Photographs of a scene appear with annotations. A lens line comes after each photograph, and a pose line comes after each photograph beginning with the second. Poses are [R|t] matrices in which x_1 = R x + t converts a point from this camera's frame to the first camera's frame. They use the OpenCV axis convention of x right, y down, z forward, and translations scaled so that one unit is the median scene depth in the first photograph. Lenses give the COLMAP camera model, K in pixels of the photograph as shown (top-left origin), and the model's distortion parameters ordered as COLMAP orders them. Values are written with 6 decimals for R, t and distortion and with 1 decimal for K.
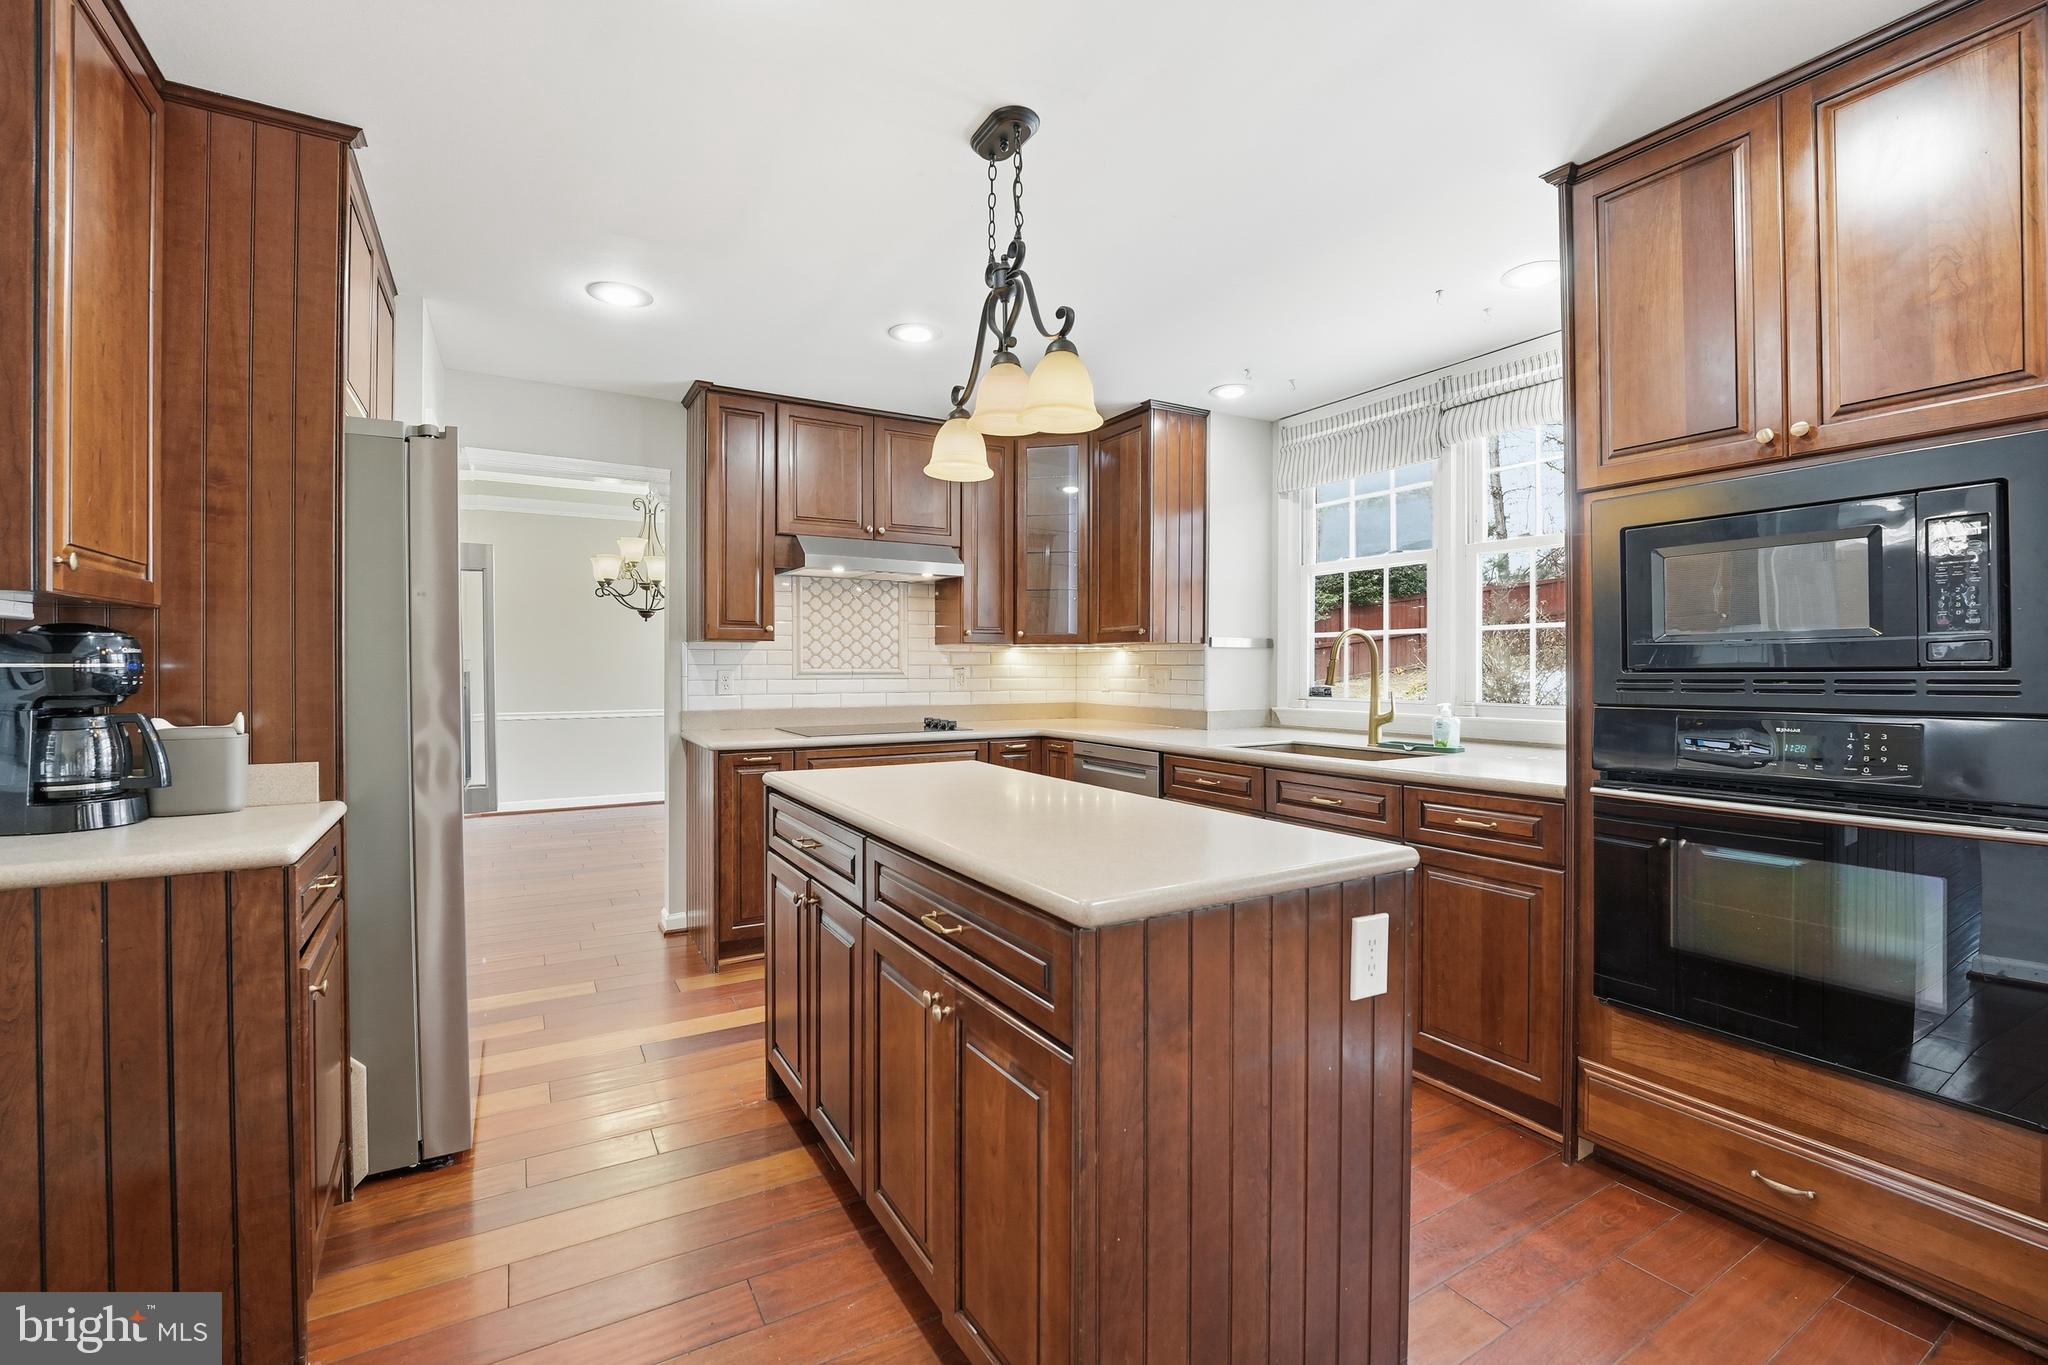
lens RADIAL K [[848.3, 0, 1024.1], [0, 848.3, 668.1], [0, 0, 1]] dist [-0.025639, 0.001429]
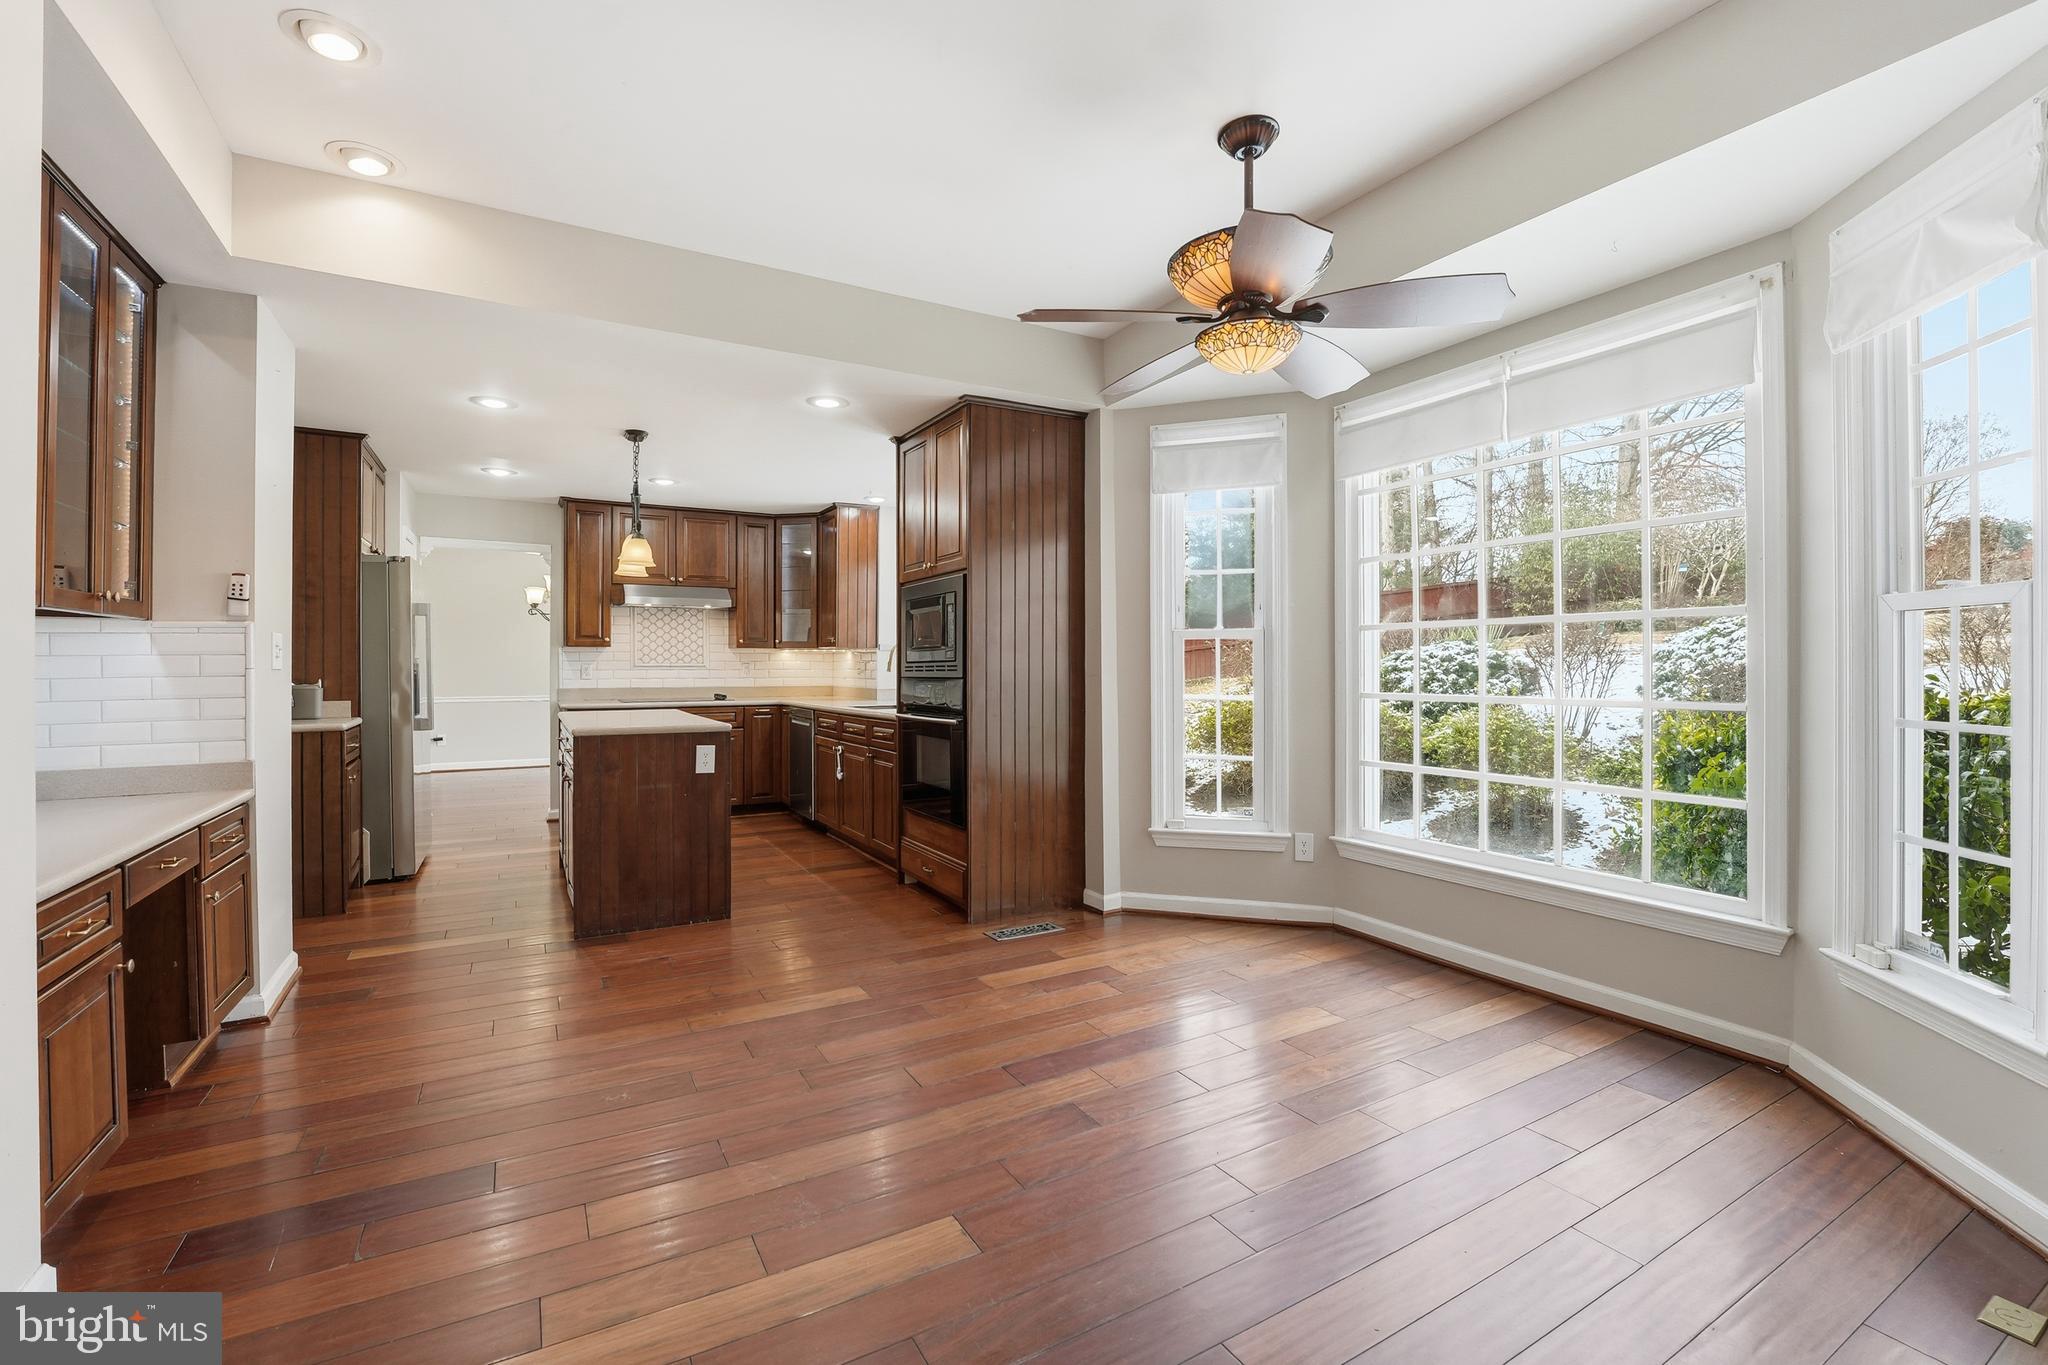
lens RADIAL K [[877.4, 0, 1036.1], [0, 877.4, 664.9], [0, 0, 1]] dist [-0.018882, 0.002344]
pose [[0.999877, -0.000210, -0.015693, 0.556119], [0.000193, 0.999999, -0.001087, 0.005684], [0.015693, 0.001084, 0.999876, -0.700617]]
